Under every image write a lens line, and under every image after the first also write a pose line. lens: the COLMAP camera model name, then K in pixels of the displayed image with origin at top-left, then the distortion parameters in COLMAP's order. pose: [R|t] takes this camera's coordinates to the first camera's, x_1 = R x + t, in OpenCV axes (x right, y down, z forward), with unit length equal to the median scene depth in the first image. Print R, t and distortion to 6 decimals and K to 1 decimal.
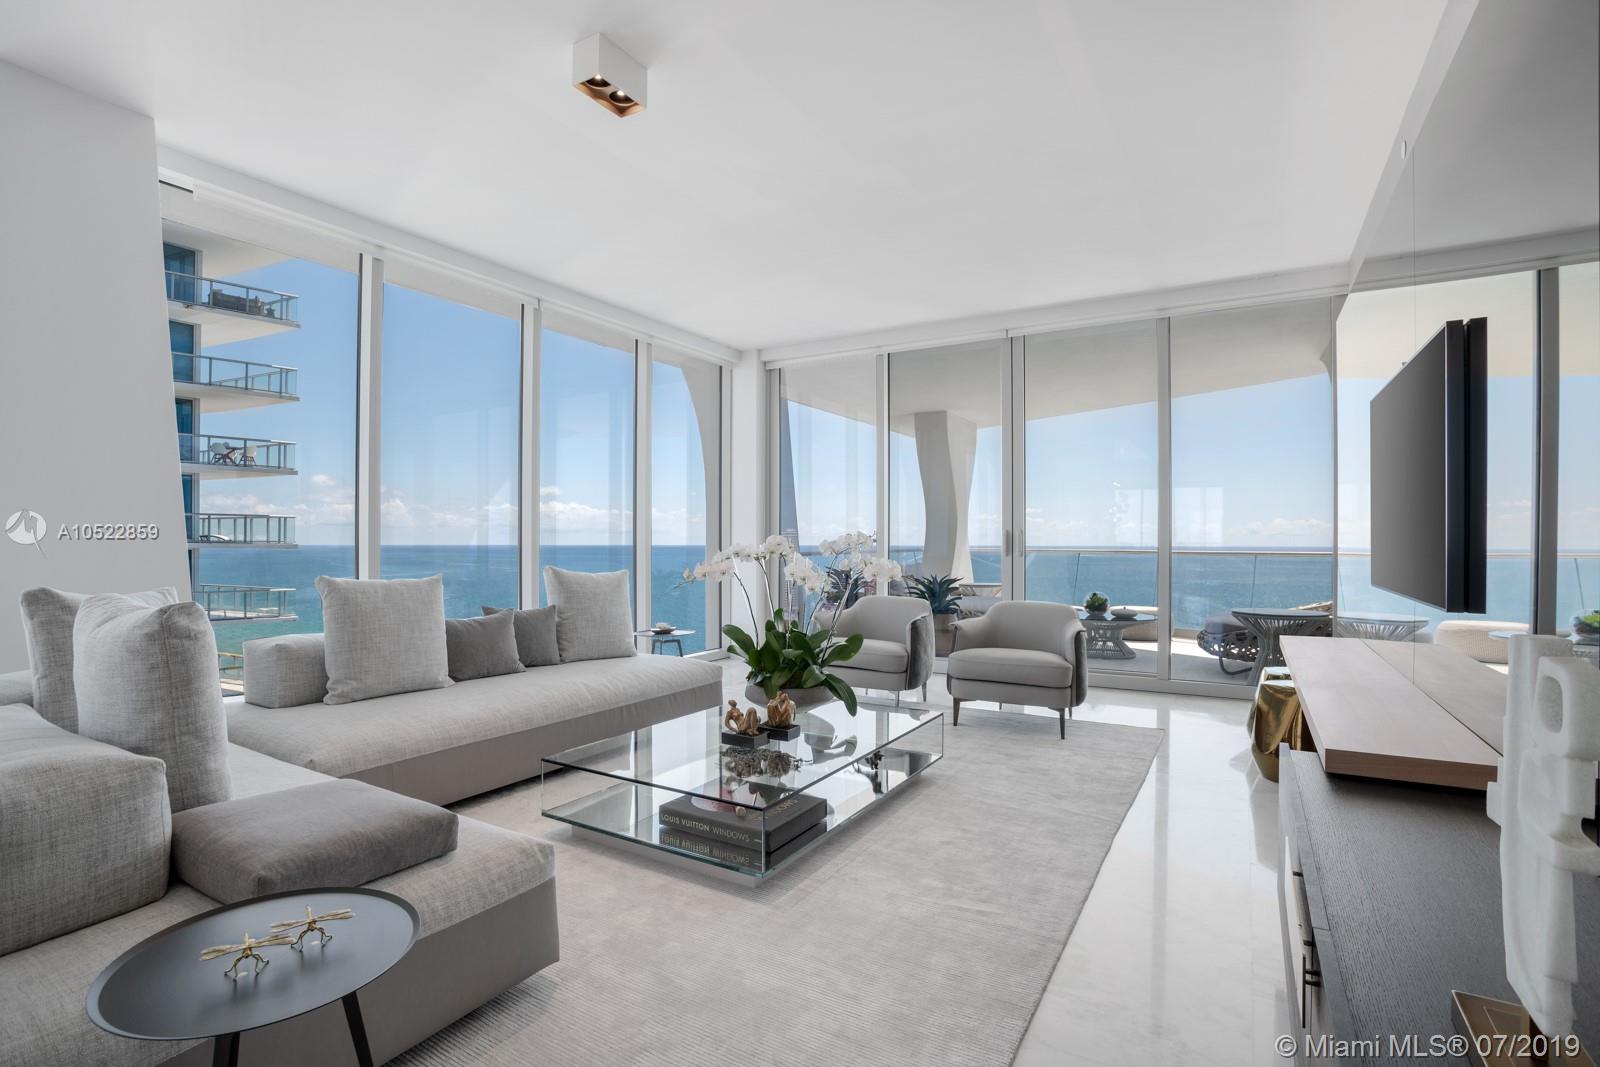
lens RADIAL K [[753.0, 0, 811.4], [0, 753.0, 537.9], [0, 0, 1]] dist [-0.015524, 0.001980]
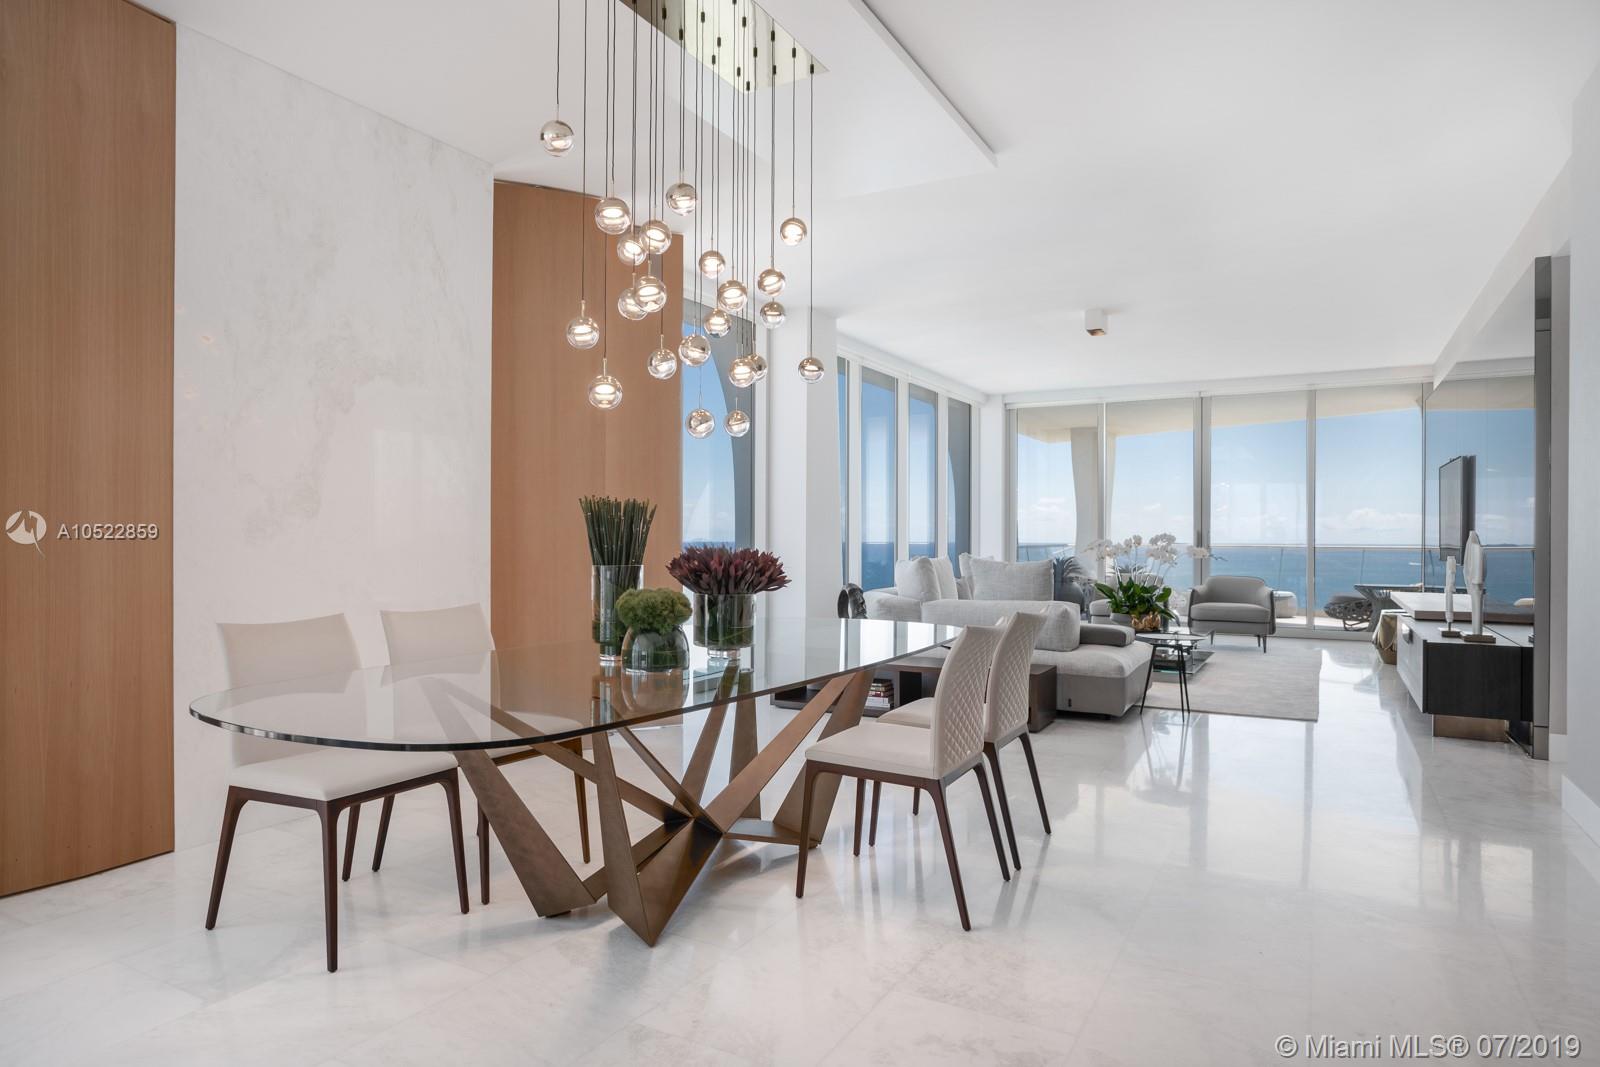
lens RADIAL K [[1024.2, 0, 793.3], [0, 1024.2, 534.3], [0, 0, 1]] dist [0.050580, -0.000126]
pose [[0.998305, 0.009135, 0.057474, -0.636576], [-0.009207, 0.999957, 0.000979, 0.001768], [-0.057462, -0.001507, 0.998347, -0.947328]]
